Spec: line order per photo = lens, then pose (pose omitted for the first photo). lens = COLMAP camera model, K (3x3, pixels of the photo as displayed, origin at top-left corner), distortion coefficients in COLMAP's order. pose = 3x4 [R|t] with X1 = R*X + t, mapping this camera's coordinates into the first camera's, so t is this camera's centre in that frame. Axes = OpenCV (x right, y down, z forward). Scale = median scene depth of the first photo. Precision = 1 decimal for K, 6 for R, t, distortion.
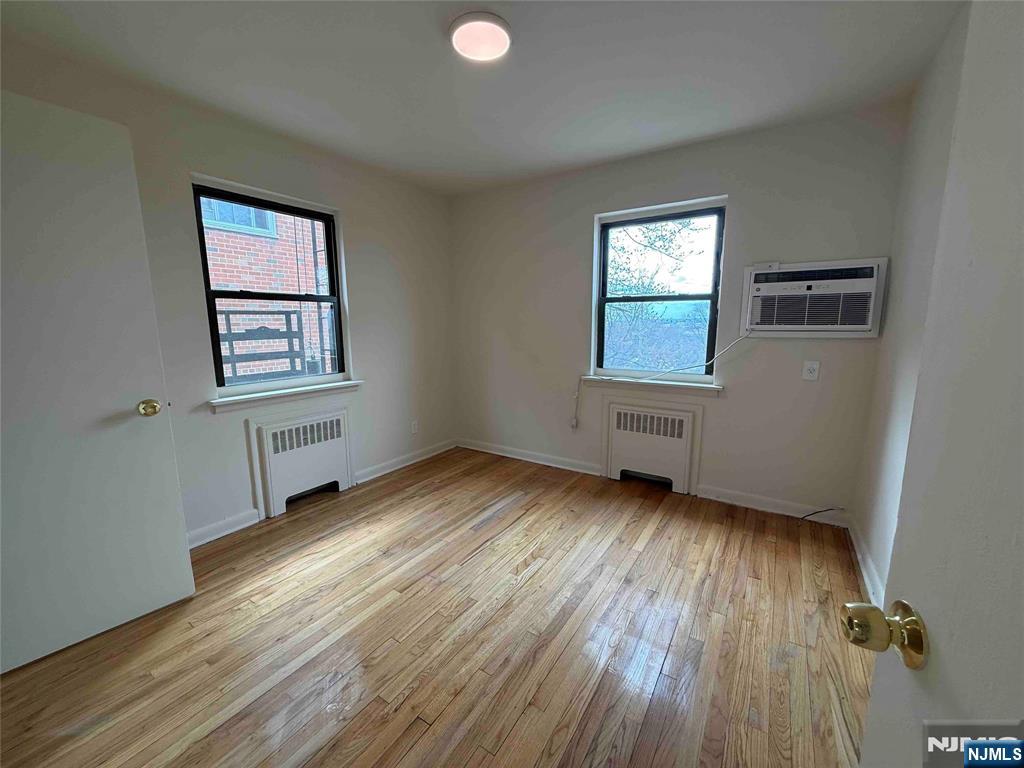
lens RADIAL K [[414.7, 0, 515.0], [0, 414.7, 386.7], [0, 0, 1]] dist [0.000578, 0.000528]
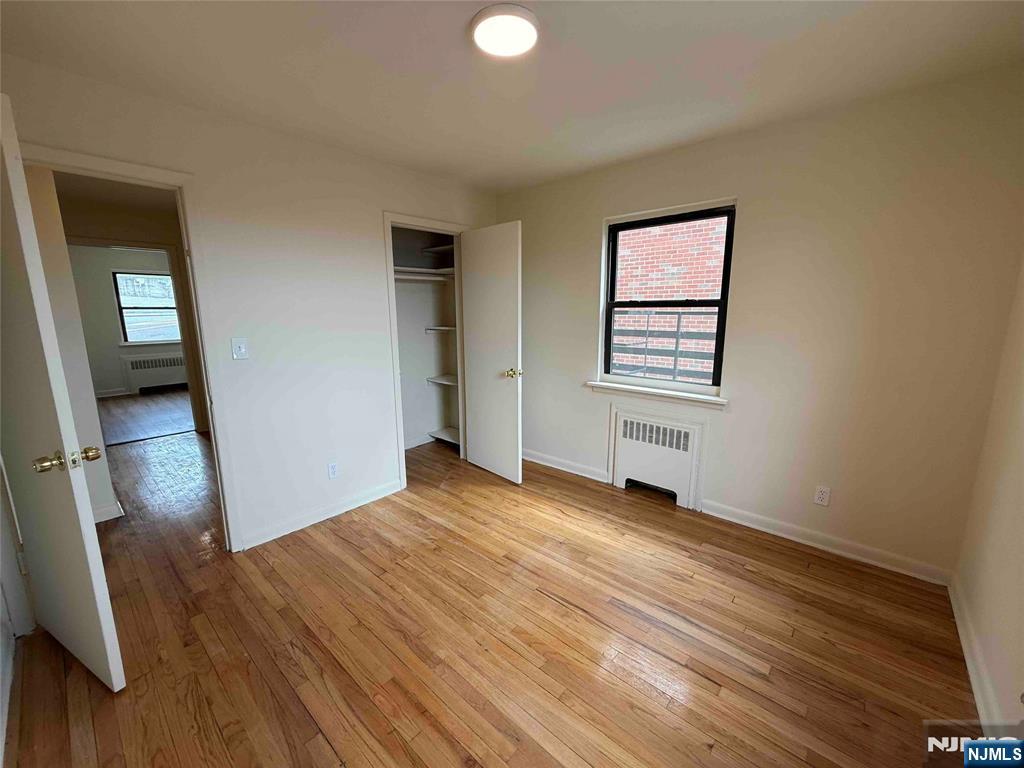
lens RADIAL K [[414.7, 0, 508.1], [0, 414.7, 385.2], [0, 0, 1]] dist [0.000578, 0.000528]
pose [[-0.165062, 0.183385, -0.969084, 0.573468], [-0.146712, 0.967065, 0.207992, -0.173330], [0.975310, 0.176508, -0.132721, 0.769061]]
